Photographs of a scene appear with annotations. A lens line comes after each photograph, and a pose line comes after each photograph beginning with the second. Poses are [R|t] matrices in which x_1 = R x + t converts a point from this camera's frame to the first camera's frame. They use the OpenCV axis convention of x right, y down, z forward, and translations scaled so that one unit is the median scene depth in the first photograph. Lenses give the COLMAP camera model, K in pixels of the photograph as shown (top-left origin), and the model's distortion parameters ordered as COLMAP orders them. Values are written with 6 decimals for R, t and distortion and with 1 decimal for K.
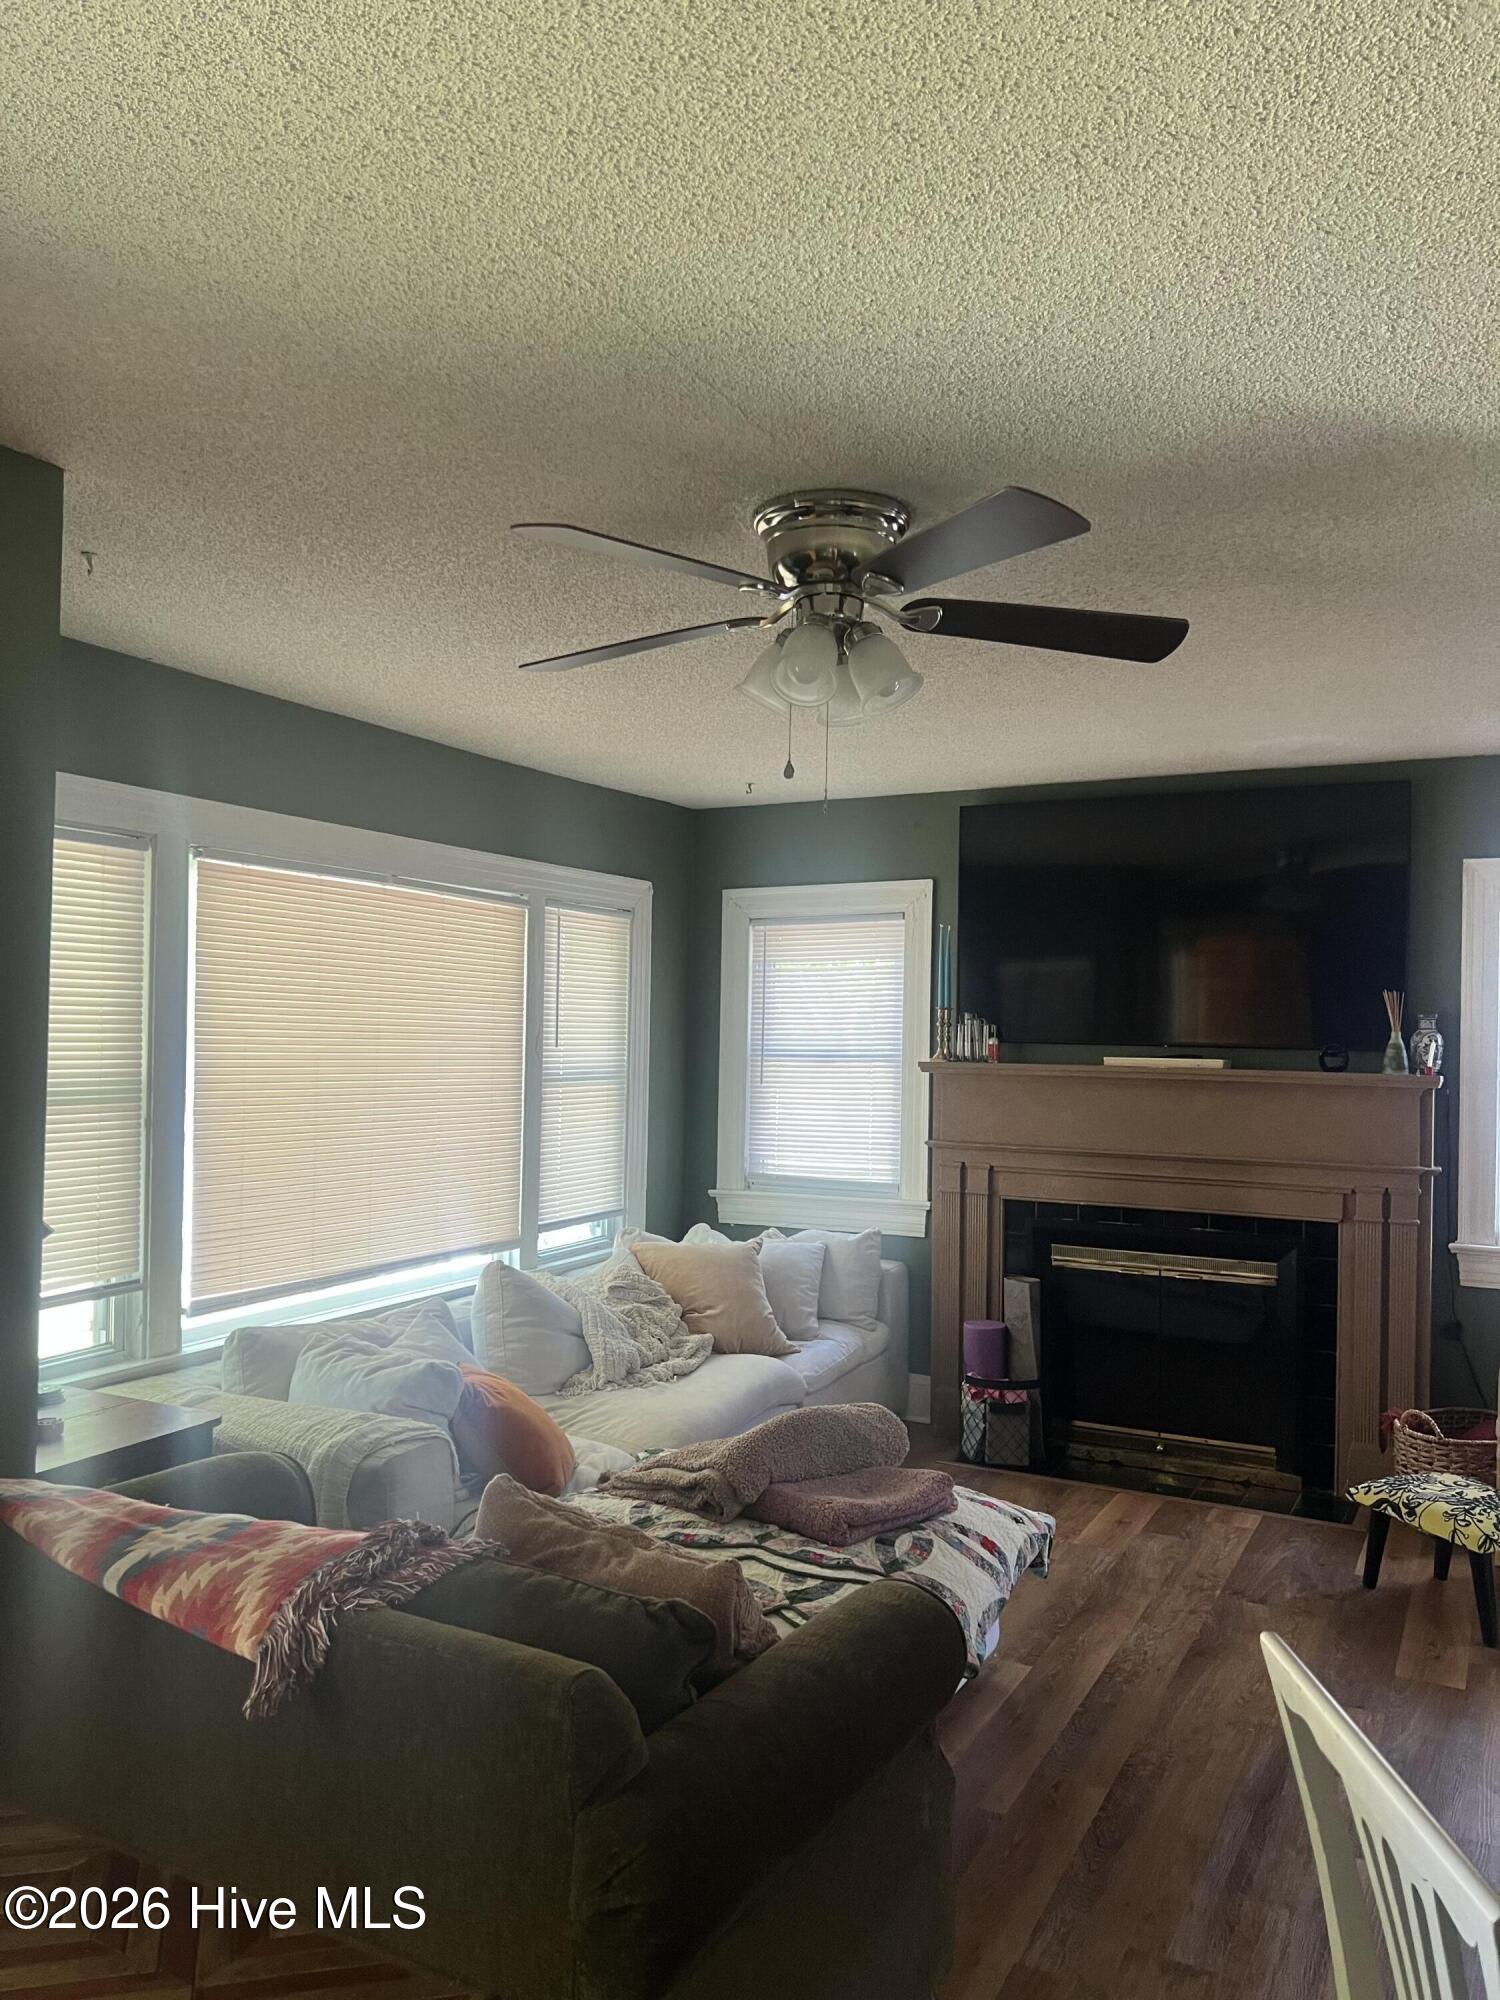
lens RADIAL K [[1489.6, 0, 733.9], [0, 1489.6, 995.1], [0, 0, 1]] dist [0.059238, -0.067459]
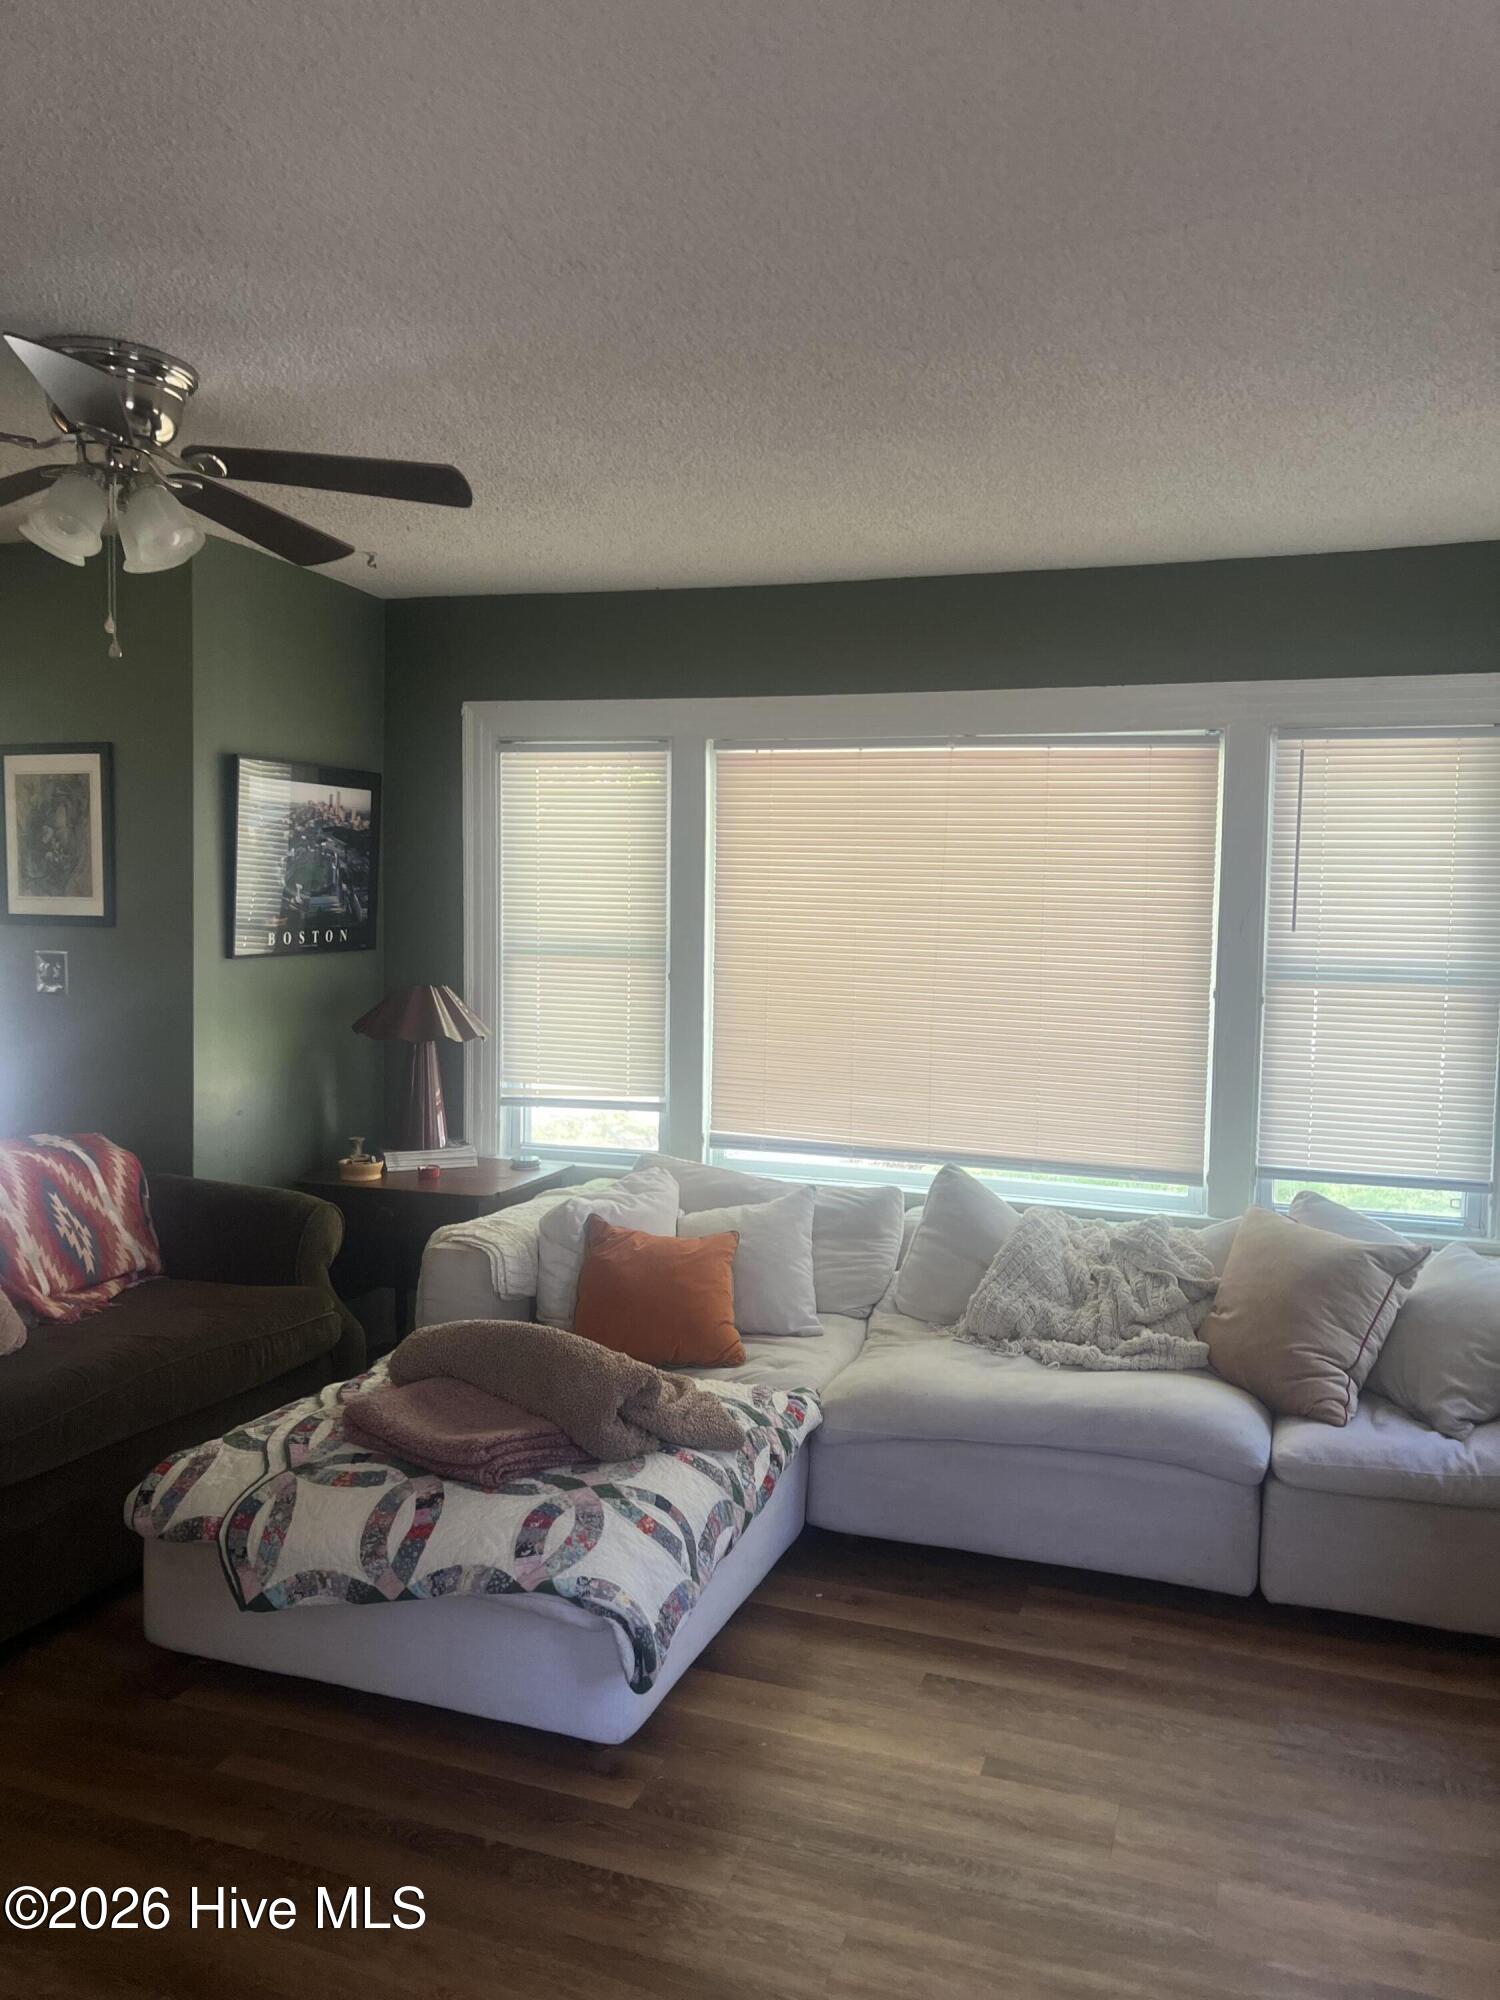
lens RADIAL K [[1489.6, 0, 756.7], [0, 1489.6, 983.8], [0, 0, 1]] dist [0.059238, -0.067459]
pose [[0.157488, 0.040545, -0.986688, 0.617764], [0.003119, 0.999131, 0.041554, 0.031762], [0.987516, -0.009622, 0.157224, 0.679198]]
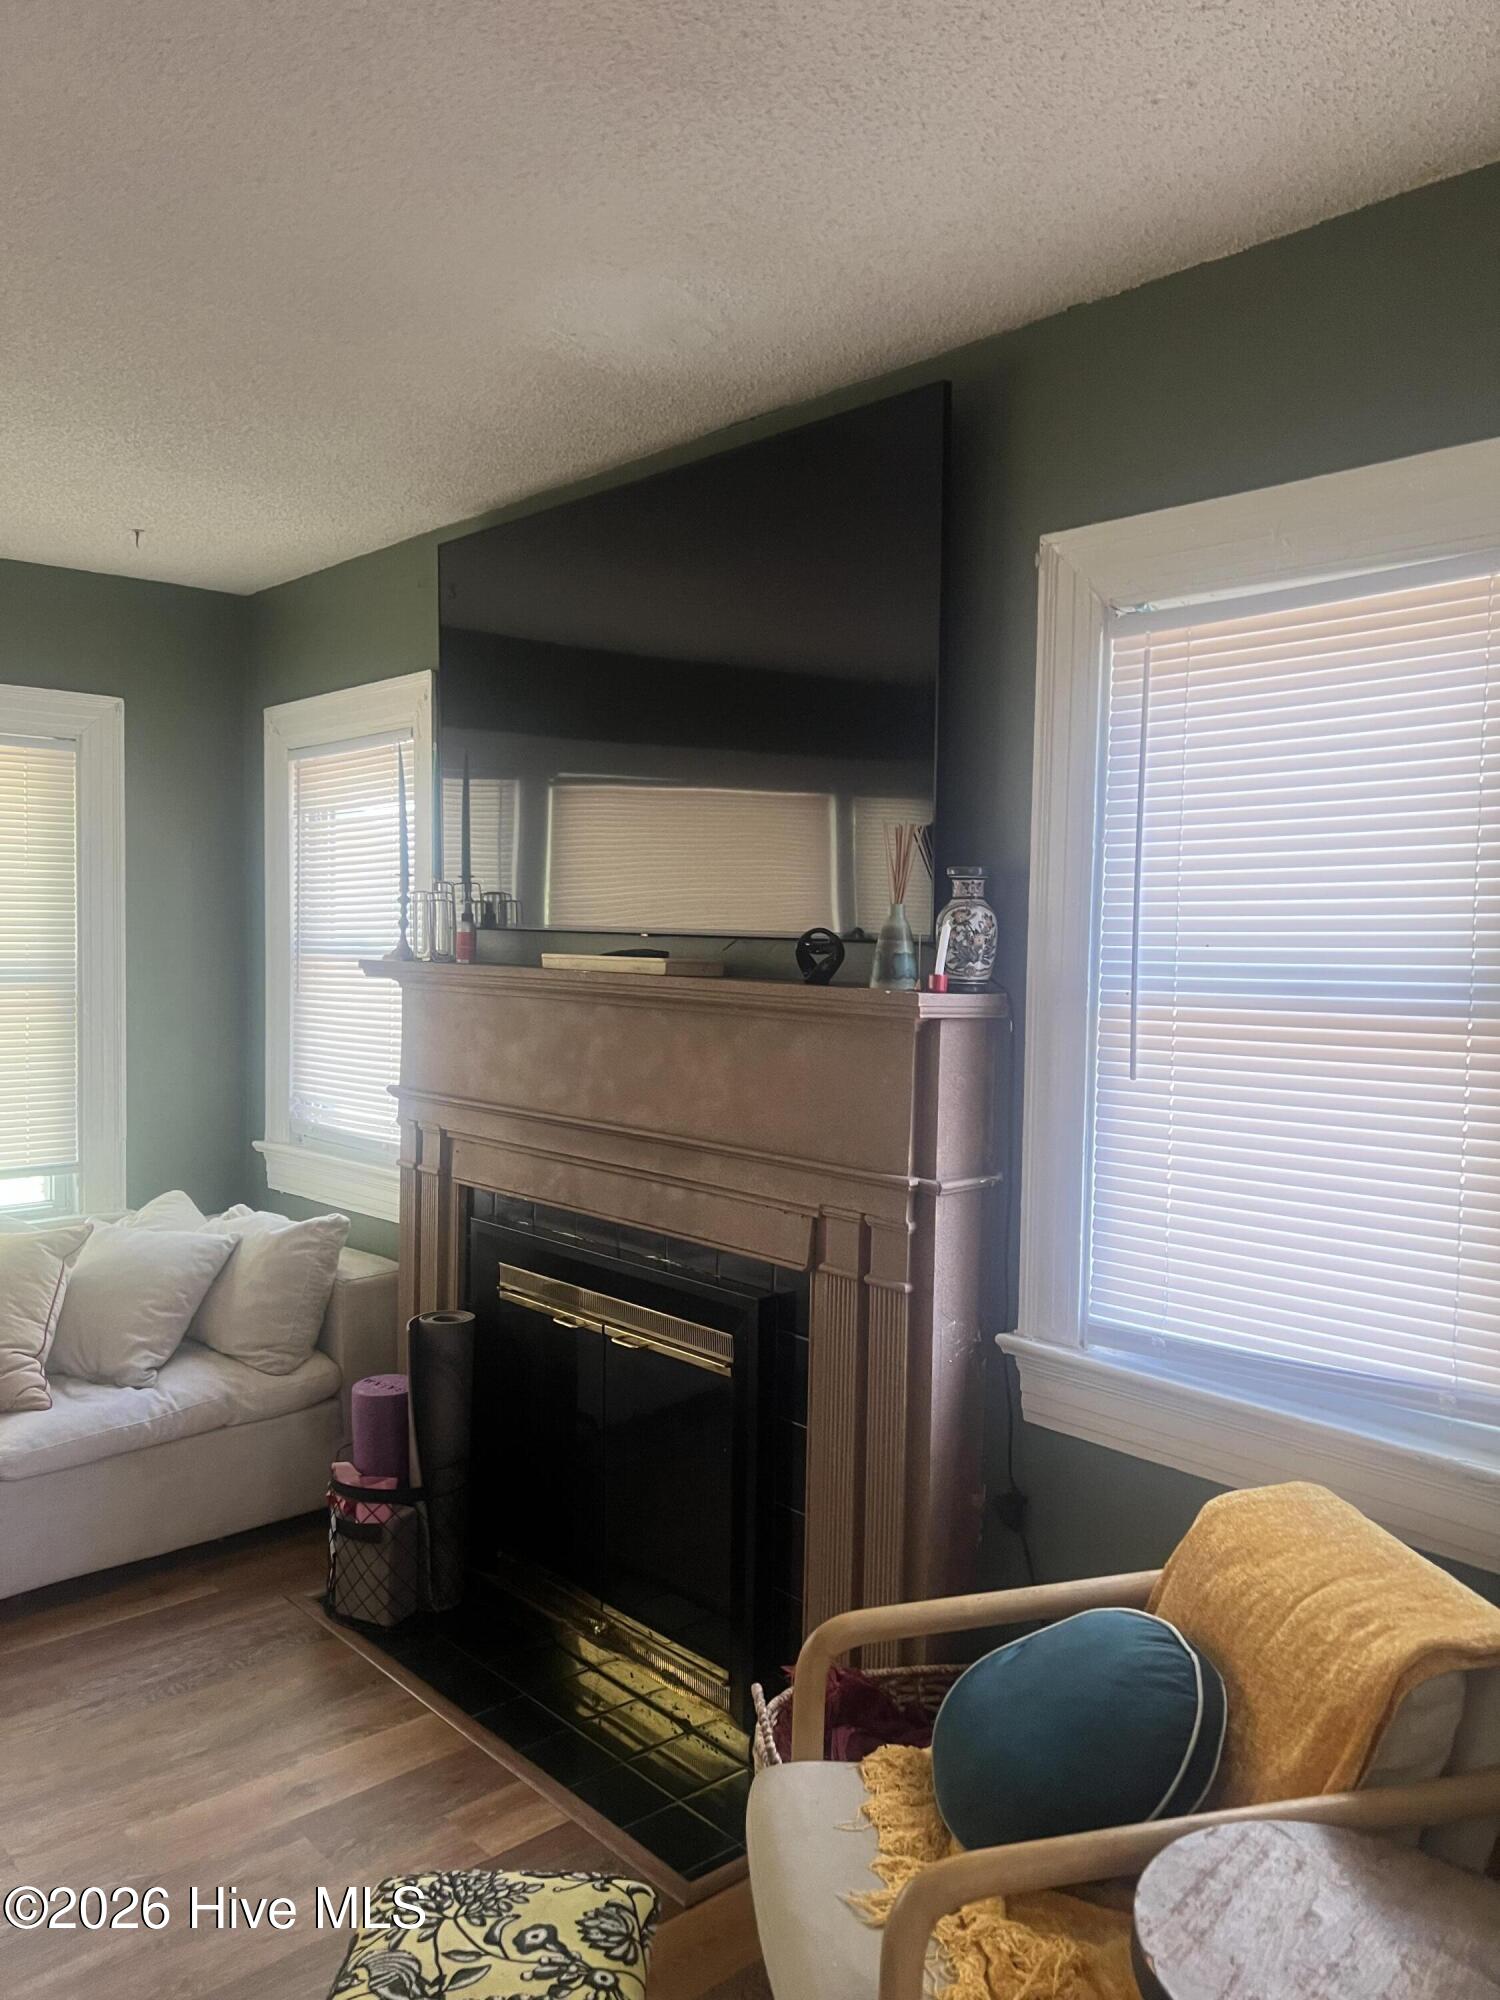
lens RADIAL K [[1489.6, 0, 757.9], [0, 1489.6, 1012.9], [0, 0, 1]] dist [0.059238, -0.067459]
pose [[0.946013, 0.023042, -0.323310, 0.544643], [-0.000887, 0.997650, 0.068508, 0.026096], [0.324129, -0.064522, 0.943810, 0.509202]]
